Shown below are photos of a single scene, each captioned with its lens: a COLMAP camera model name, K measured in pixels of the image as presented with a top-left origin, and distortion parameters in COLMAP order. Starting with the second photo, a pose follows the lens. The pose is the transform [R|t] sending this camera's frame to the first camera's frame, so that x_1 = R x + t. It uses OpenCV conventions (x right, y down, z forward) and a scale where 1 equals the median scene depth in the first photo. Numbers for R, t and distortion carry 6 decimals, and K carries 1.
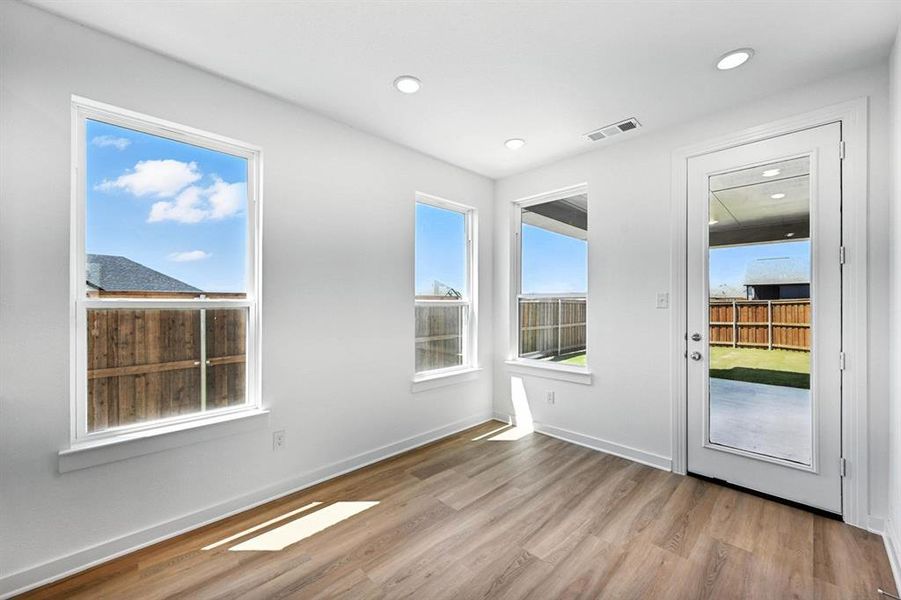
lens RADIAL K [[357.7, 0, 448.1], [0, 357.7, 303.0], [0, 0, 1]] dist [-0.001490, 0.000293]
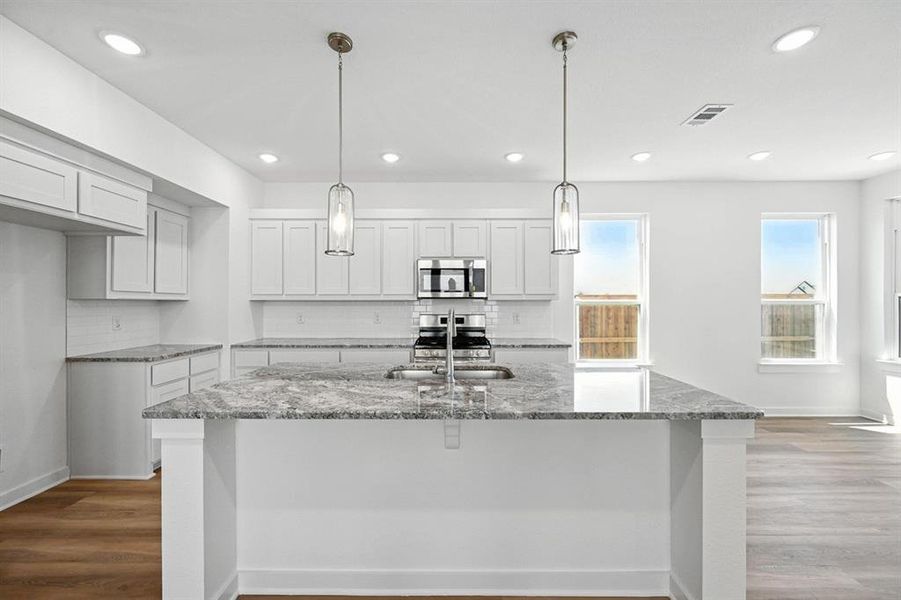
lens RADIAL K [[357.7, 0, 451.6], [0, 357.7, 301.4], [0, 0, 1]] dist [-0.001490, 0.000293]
pose [[0.718035, -0.002601, -0.696002, -0.000445], [0.001867, 0.999997, -0.001811, -0.000551], [0.696004, 0.000001, 0.718038, -0.545815]]
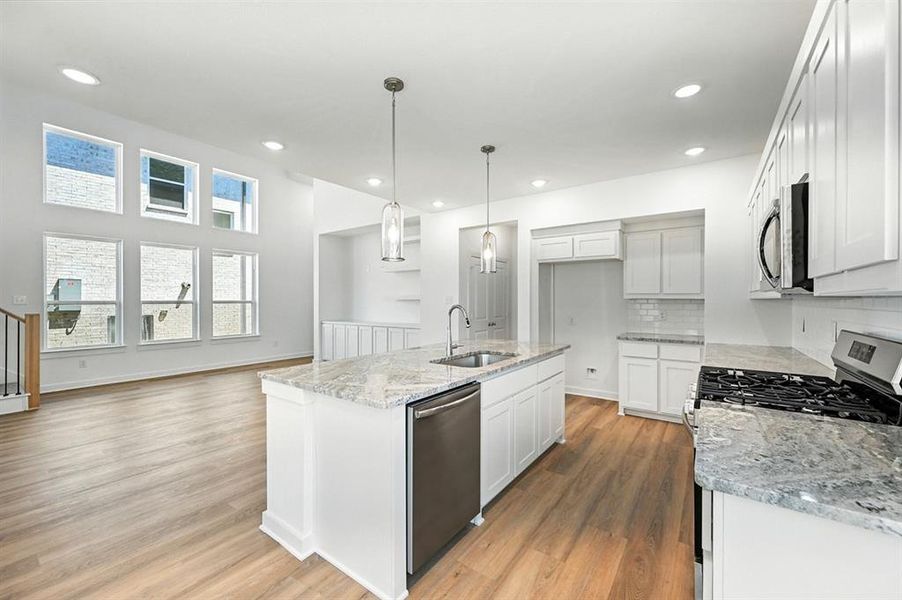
lens RADIAL K [[358.1, 0, 450.1], [0, 358.1, 298.9], [0, 0, 1]] dist [-0.001490, 0.000293]
pose [[-0.985571, -0.002032, -0.169249, -0.213215], [-0.001491, 0.999993, -0.003322, -0.002528], [0.169255, -0.003022, -0.985568, 0.465612]]
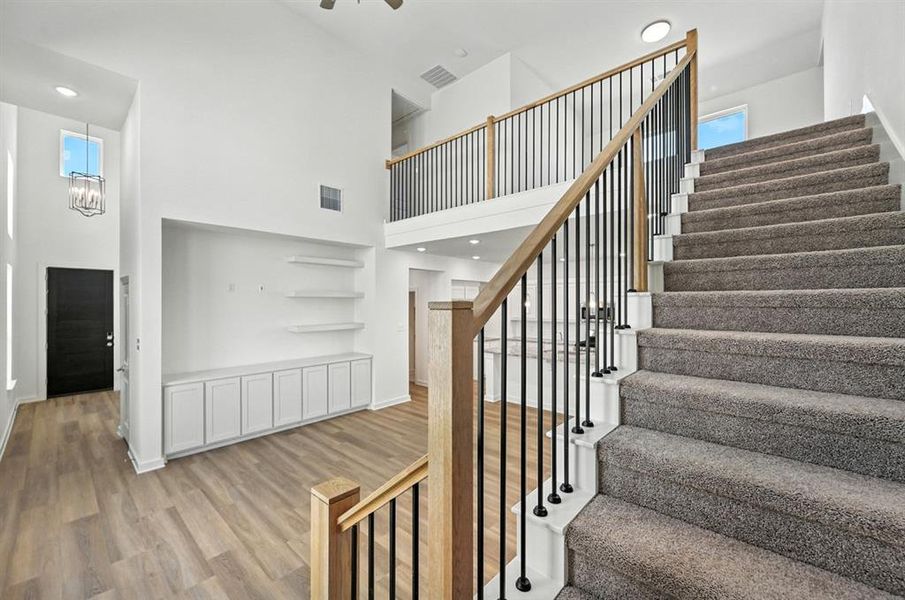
lens RADIAL K [[359.2, 0, 452.9], [0, 359.2, 302.4], [0, 0, 1]] dist [-0.001490, 0.000293]
pose [[0.070092, -0.003900, -0.997533, 1.154346], [-0.000812, 0.999992, -0.003967, -0.108272], [0.997540, 0.001088, 0.070088, -0.753963]]
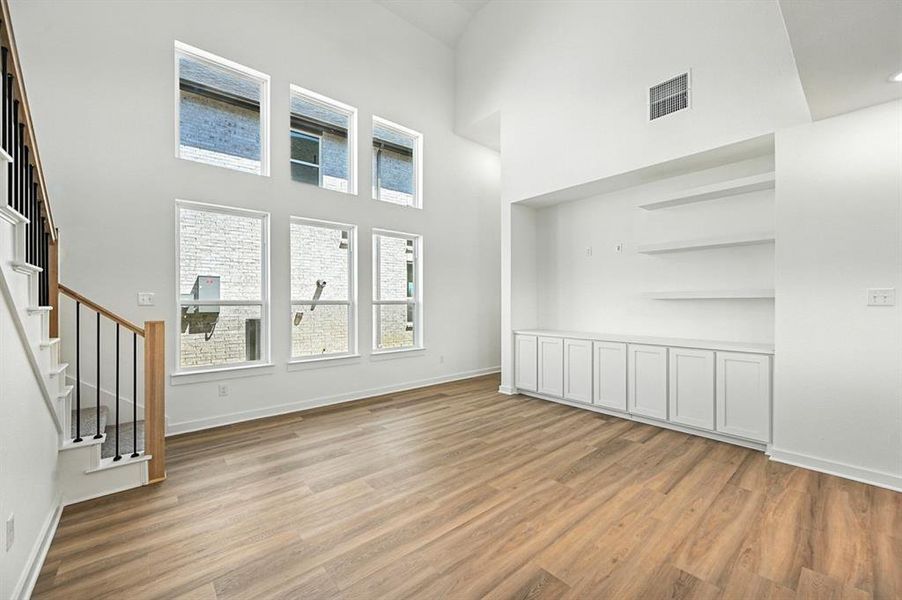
lens RADIAL K [[358.1, 0, 448.9], [0, 358.1, 301.4], [0, 0, 1]] dist [-0.001490, 0.000293]
pose [[-0.998301, -0.002427, 0.058223, 0.283787], [-0.002487, 0.999996, -0.000952, 0.004889], [-0.058220, -0.001095, -0.998303, -0.203664]]
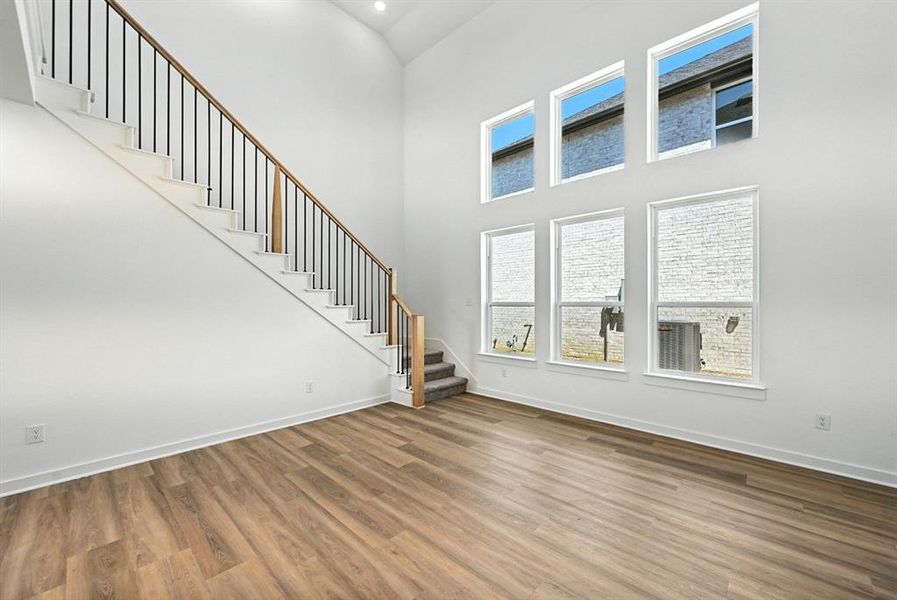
lens RADIAL K [[356.1, 0, 452.1], [0, 356.1, 300.8], [0, 0, 1]] dist [-0.001490, 0.000293]
pose [[-0.044824, 0.003624, 0.998988, -0.261037], [0.000761, 0.999993, -0.003594, 0.002283], [-0.998995, 0.000599, -0.044826, -0.885212]]
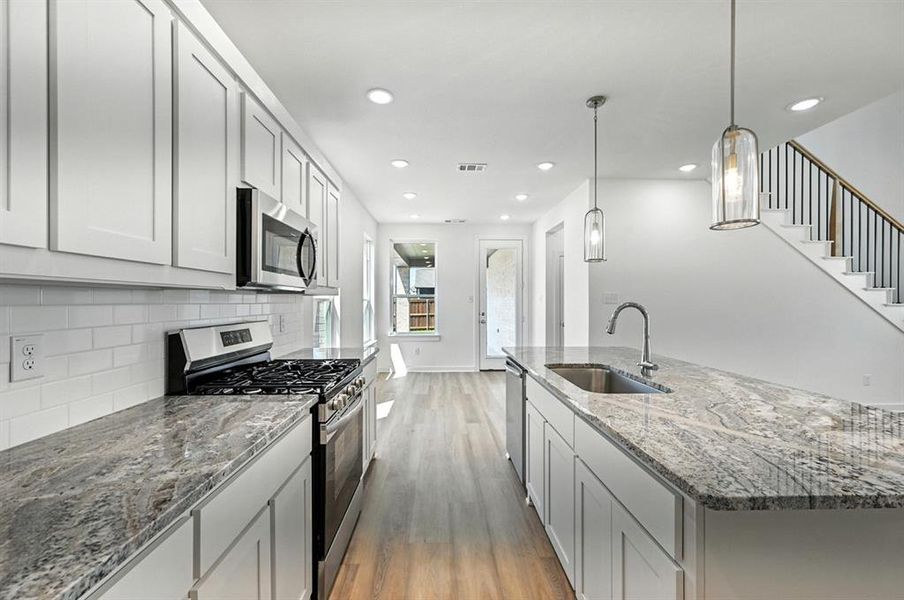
lens RADIAL K [[358.8, 0, 450.9], [0, 358.8, 298.3], [0, 0, 1]] dist [-0.001490, 0.000293]
pose [[0.679691, 0.006063, 0.733473, -0.854515], [-0.001413, 0.999975, -0.006957, 0.004626], [-0.733497, 0.003692, 0.679683, -0.343987]]
